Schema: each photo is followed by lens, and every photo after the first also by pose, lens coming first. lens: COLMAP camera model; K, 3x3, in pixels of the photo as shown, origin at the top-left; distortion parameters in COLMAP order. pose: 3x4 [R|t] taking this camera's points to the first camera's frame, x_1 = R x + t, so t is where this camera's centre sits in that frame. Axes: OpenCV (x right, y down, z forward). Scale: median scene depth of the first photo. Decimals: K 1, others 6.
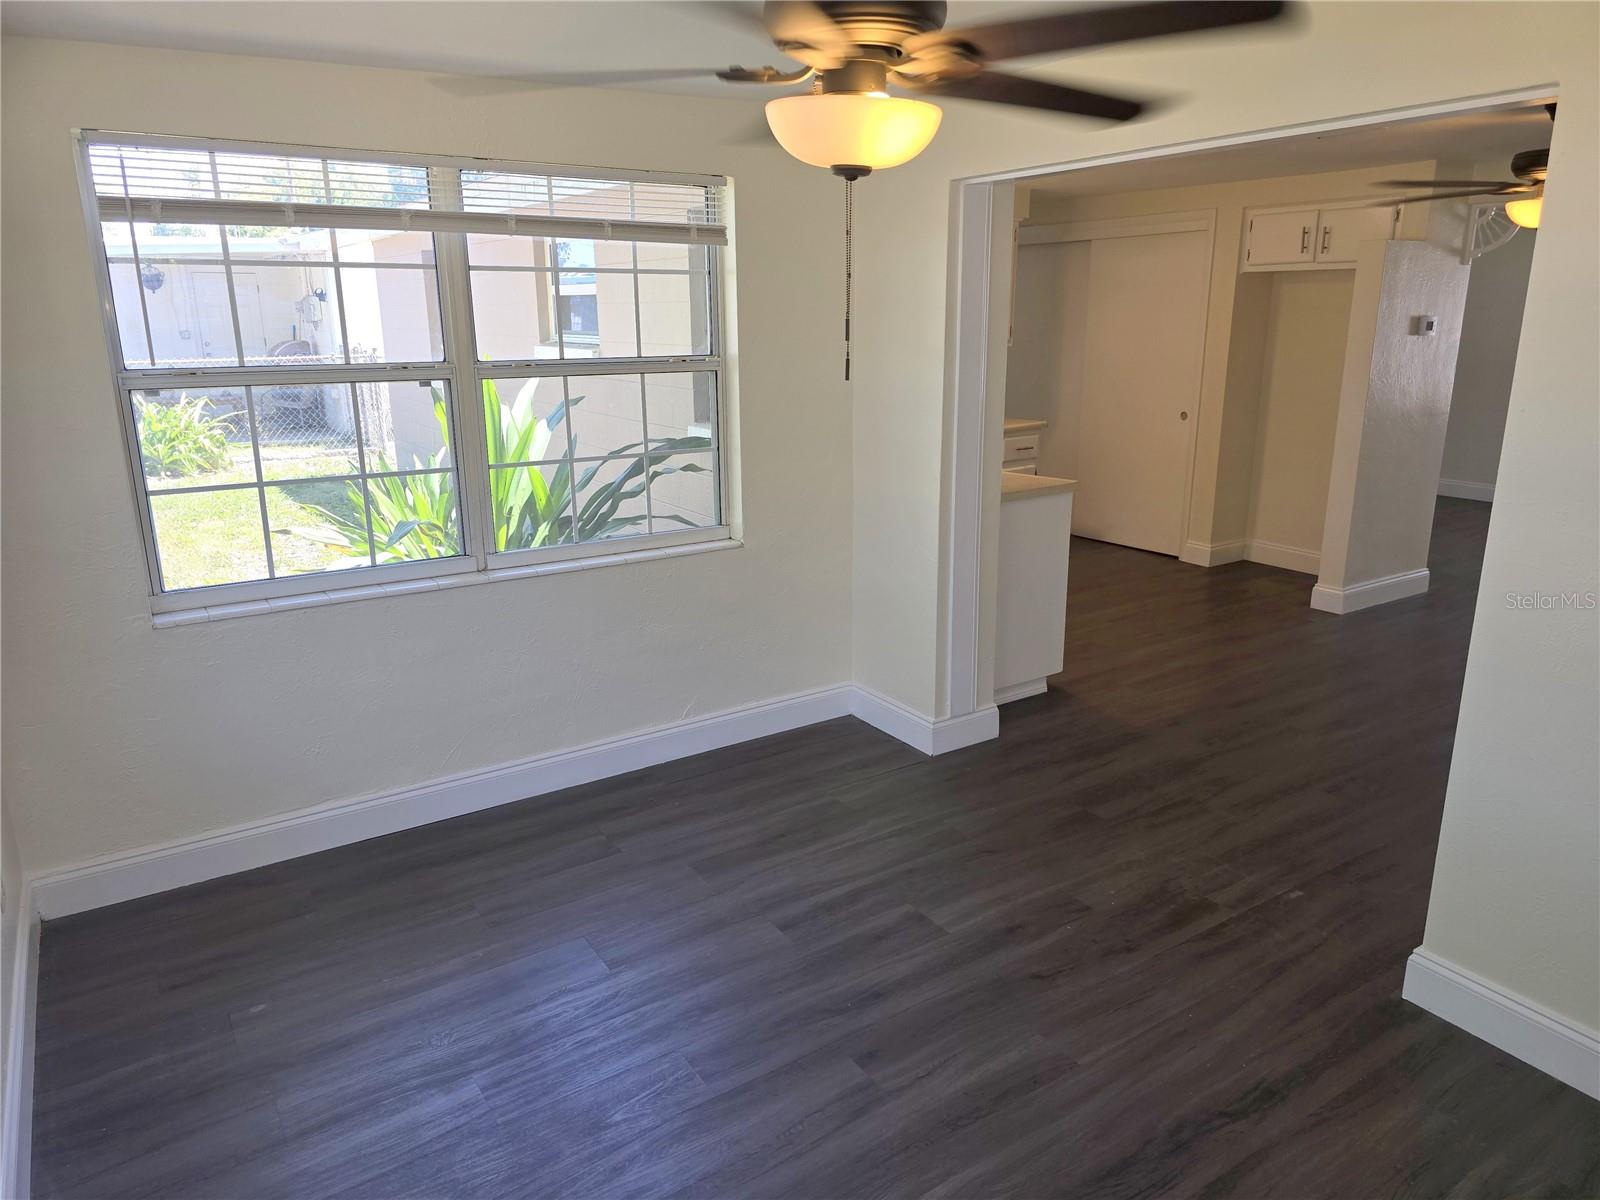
lens RADIAL K [[1065.7, 0, 804.0], [0, 1065.7, 591.3], [0, 0, 1]] dist [0.048939, -0.037354]
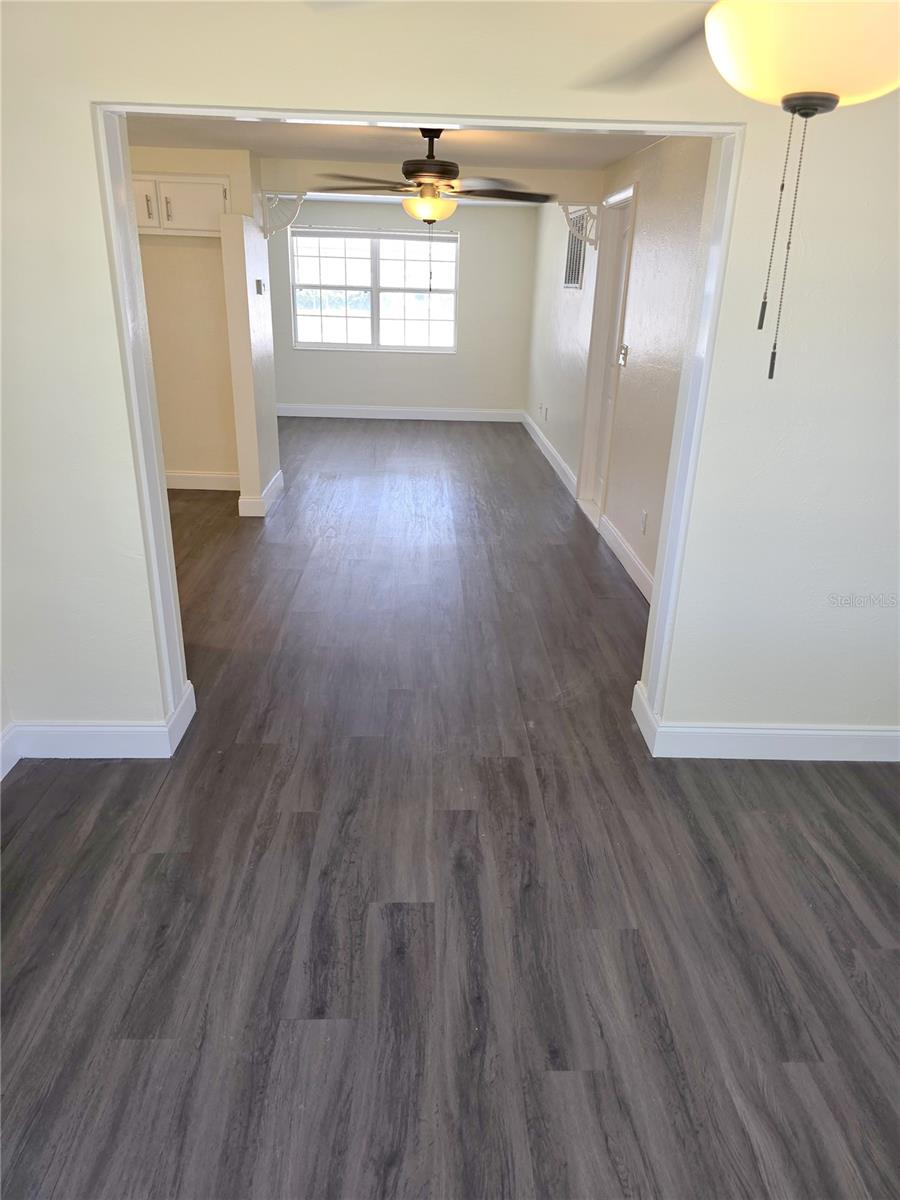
lens RADIAL K [[799.3, 0, 453.6], [0, 799.3, 596.0], [0, 0, 1]] dist [0.048939, -0.037354]
pose [[0.520758, -0.300140, 0.799204, -0.383721], [0.189444, 0.953447, 0.234625, -0.142995], [-0.832419, 0.029222, 0.553375, 0.532907]]
